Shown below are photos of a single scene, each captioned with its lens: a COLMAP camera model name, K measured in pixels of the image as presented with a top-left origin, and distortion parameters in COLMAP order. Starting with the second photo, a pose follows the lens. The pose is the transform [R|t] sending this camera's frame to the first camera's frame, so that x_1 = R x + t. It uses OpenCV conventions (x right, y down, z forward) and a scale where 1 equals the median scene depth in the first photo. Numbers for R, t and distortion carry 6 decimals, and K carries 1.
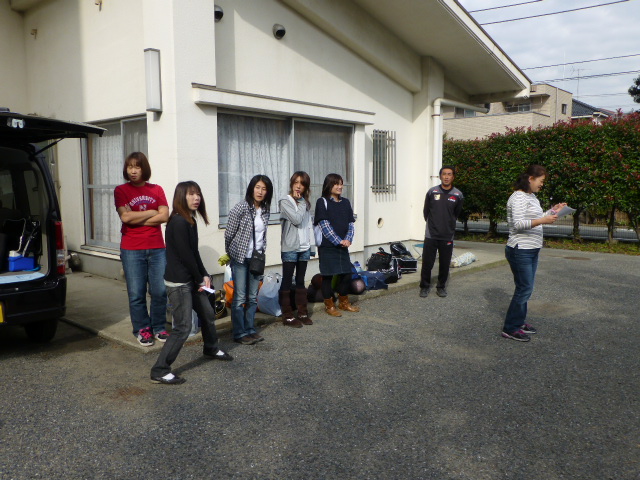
lens RADIAL K [[535.7, 0, 319.4], [0, 535.7, 239.6], [0, 0, 1]] dist [-0.009144, -0.007601]
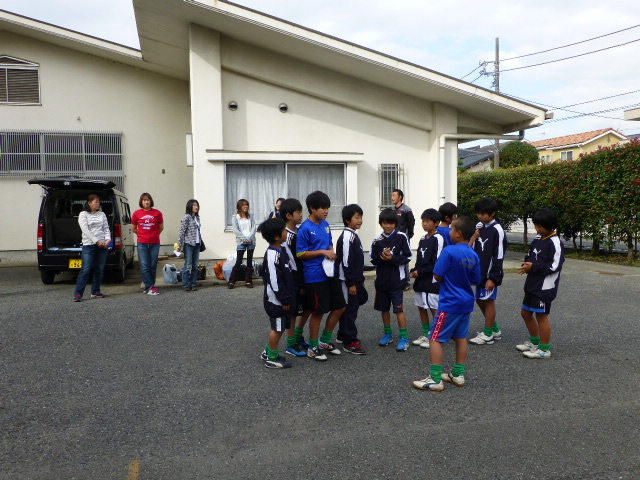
lens RADIAL K [[535.7, 0, 320.9], [0, 535.7, 241.1], [0, 0, 1]] dist [-0.009144, -0.007601]
pose [[0.848304, 0.019978, -0.529133, 0.662624], [-0.041855, 0.998691, -0.029395, 0.031196], [0.527853, 0.047082, 0.848029, -0.191723]]
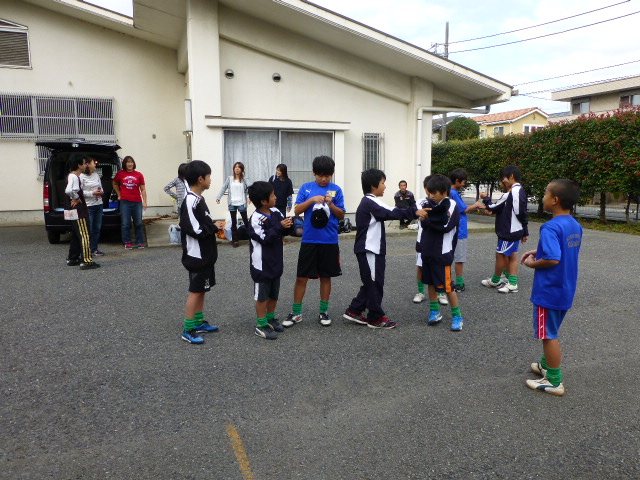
lens RADIAL K [[473.6, 0, 321.8], [0, 473.6, 237.5], [0, 0, 1]] dist [-0.027663, 0.019017]
pose [[0.894720, 0.056916, -0.442986, 0.564970], [-0.044853, 0.998283, 0.037670, 0.034264], [0.444369, -0.013835, 0.895737, -0.196423]]
